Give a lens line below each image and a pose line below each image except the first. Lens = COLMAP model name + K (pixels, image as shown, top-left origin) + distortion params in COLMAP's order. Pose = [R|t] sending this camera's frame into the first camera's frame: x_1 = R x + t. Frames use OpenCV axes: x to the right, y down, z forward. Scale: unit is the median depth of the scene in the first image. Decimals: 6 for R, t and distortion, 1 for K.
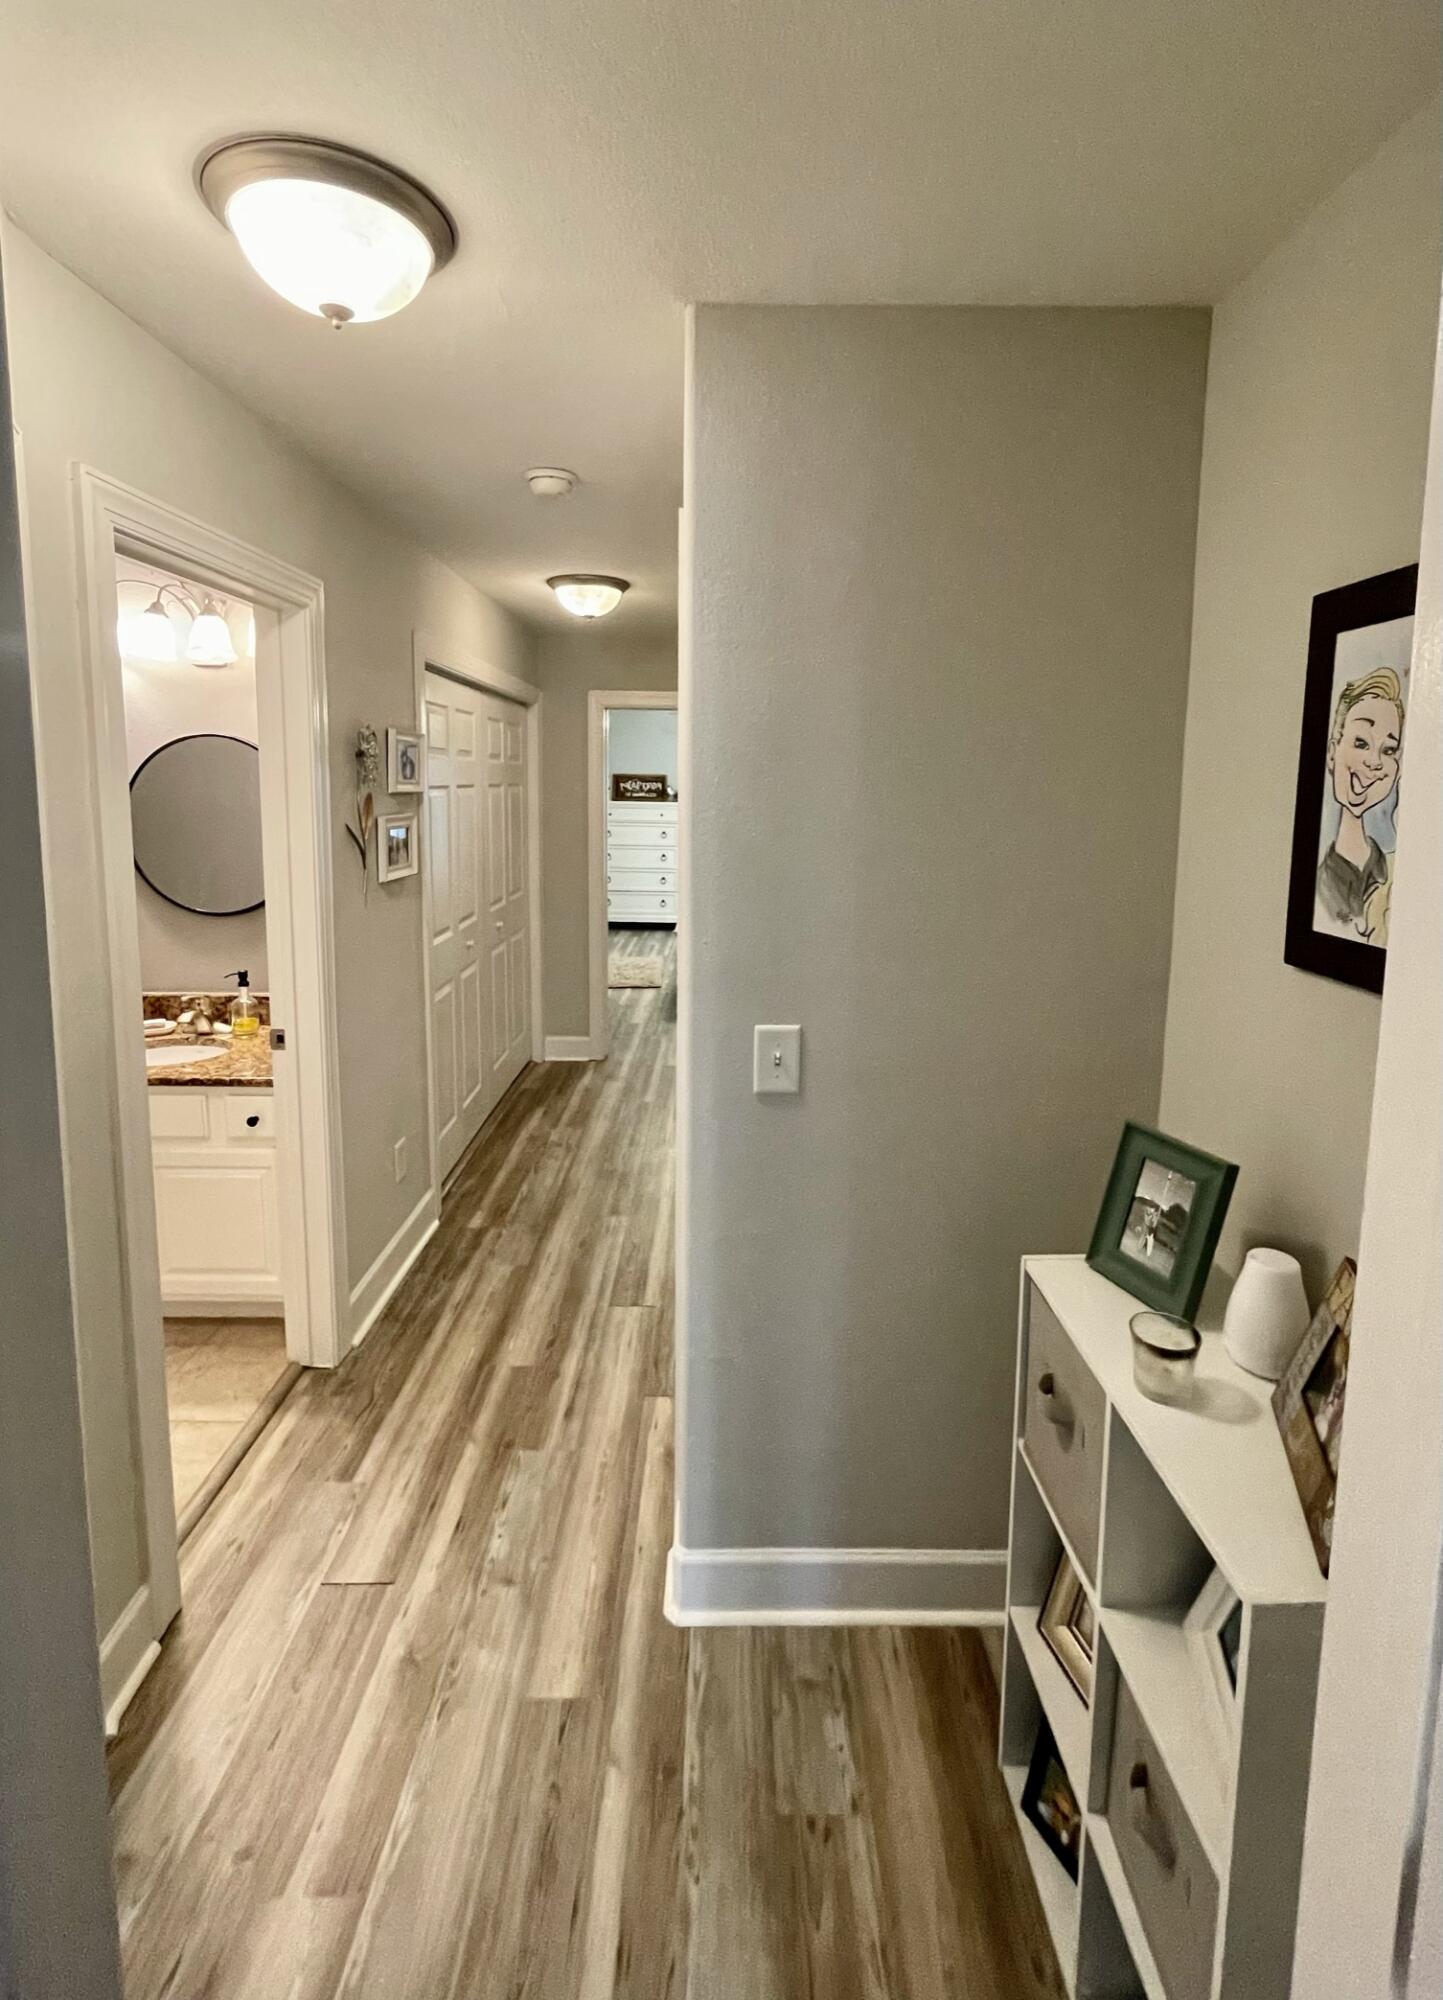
lens RADIAL K [[1365.1, 0, 721.5], [0, 1365.1, 1000.0], [0, 0, 1]] dist [-0.000872, -0.000393]
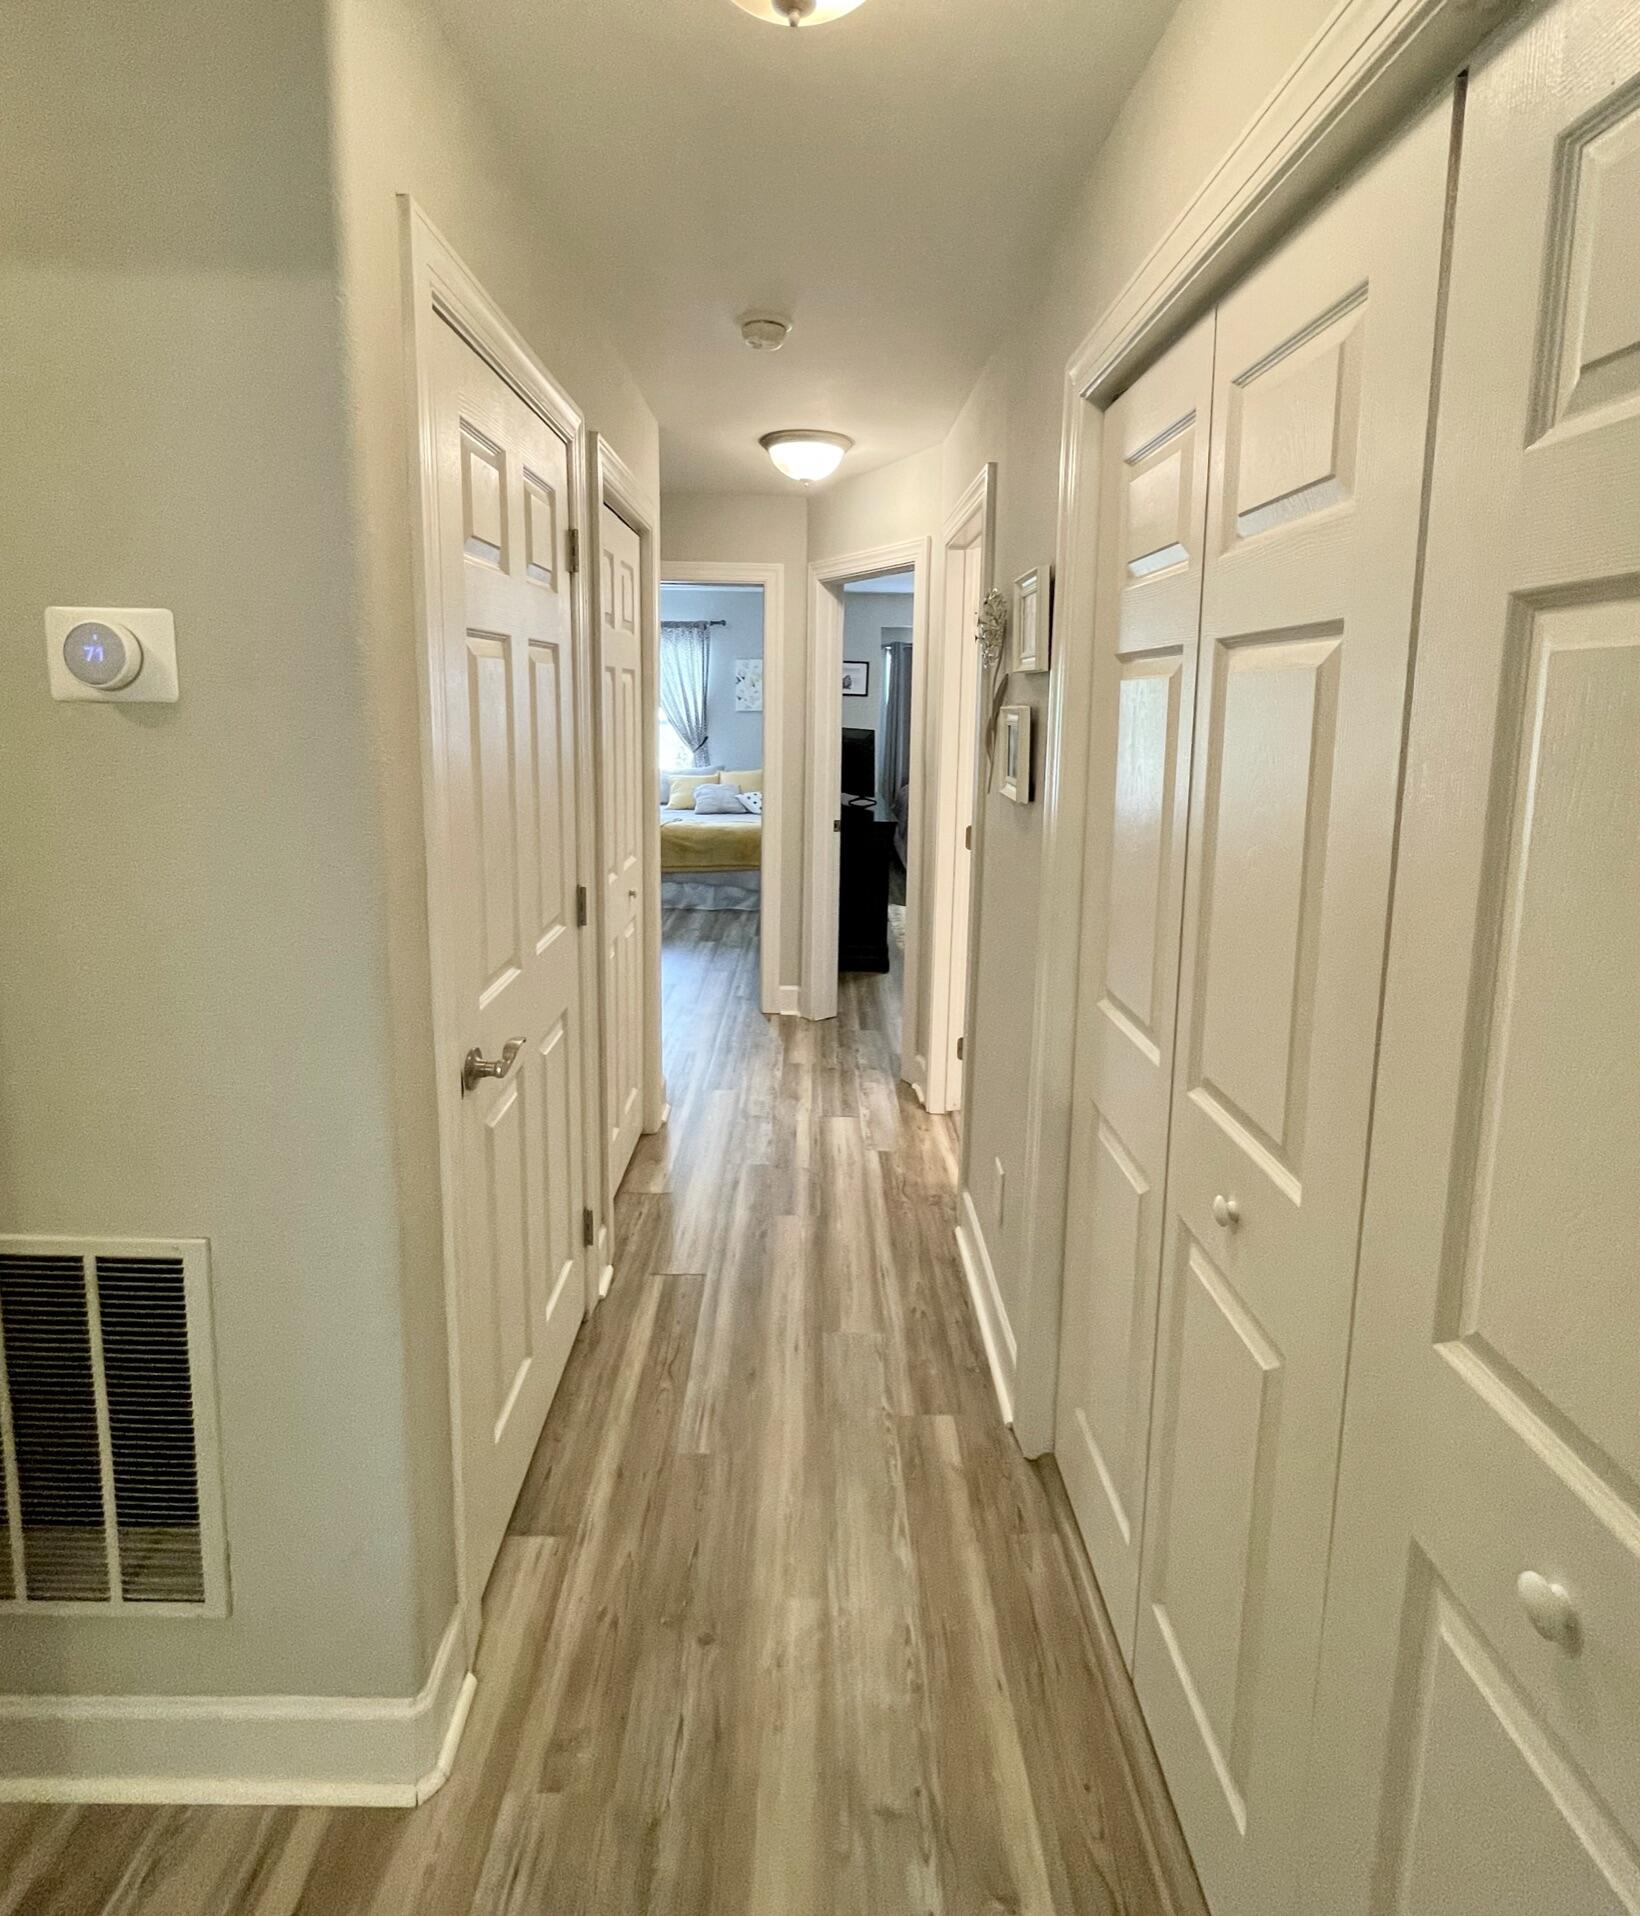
lens RADIAL K [[1394.9, 0, 820.0], [0, 1394.9, 958.0], [0, 0, 1]] dist [-0.000688, -0.000626]
pose [[-0.999475, -0.025124, -0.020449, -0.138837], [-0.030583, 0.939944, 0.339957, -0.275331], [0.010680, 0.340404, -0.940219, 1.859691]]
